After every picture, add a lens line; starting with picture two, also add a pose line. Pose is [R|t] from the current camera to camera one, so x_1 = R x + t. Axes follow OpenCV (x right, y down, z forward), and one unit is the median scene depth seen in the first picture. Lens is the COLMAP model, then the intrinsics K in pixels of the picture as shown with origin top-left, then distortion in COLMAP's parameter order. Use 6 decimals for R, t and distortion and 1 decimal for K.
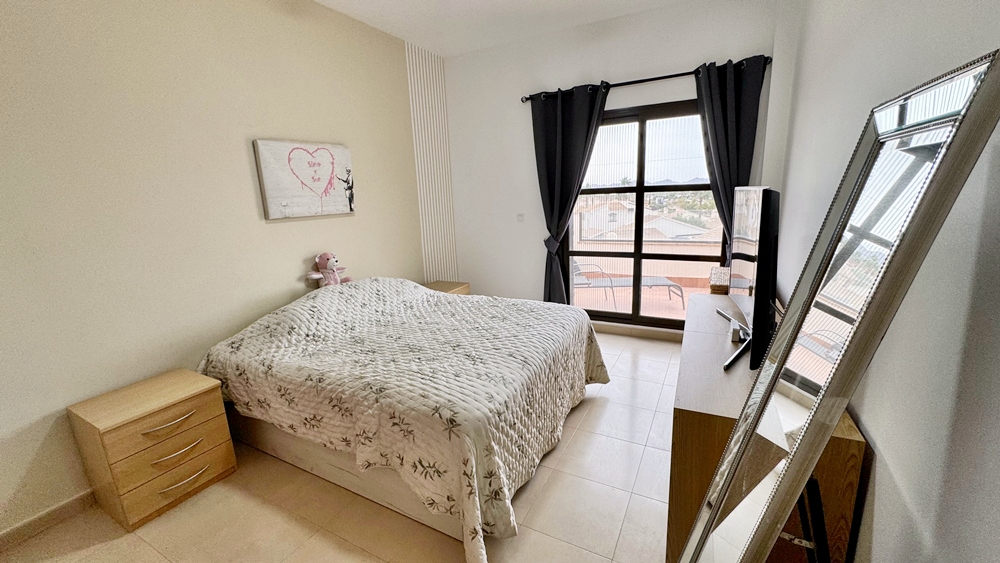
lens RADIAL K [[400.7, 0, 500.1], [0, 400.7, 282.7], [0, 0, 1]] dist [0.002950, 0.000386]
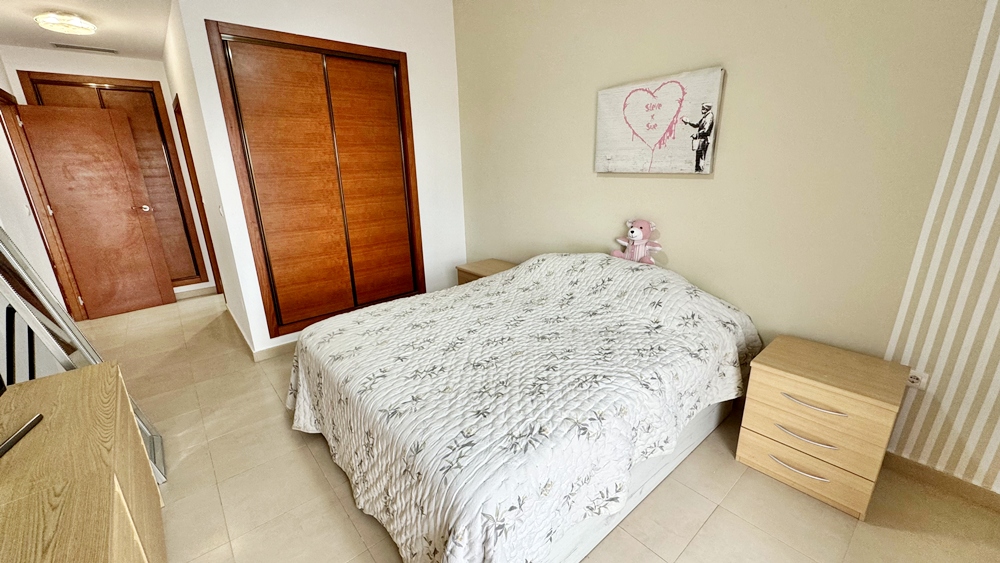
lens RADIAL K [[400.7, 0, 502.7], [0, 400.7, 278.6], [0, 0, 1]] dist [0.002950, 0.000386]
pose [[-0.362708, 0.313279, -0.877667, 0.422763], [-0.167649, 0.904500, 0.392140, -0.239926], [0.916699, 0.289372, -0.275549, 1.003511]]
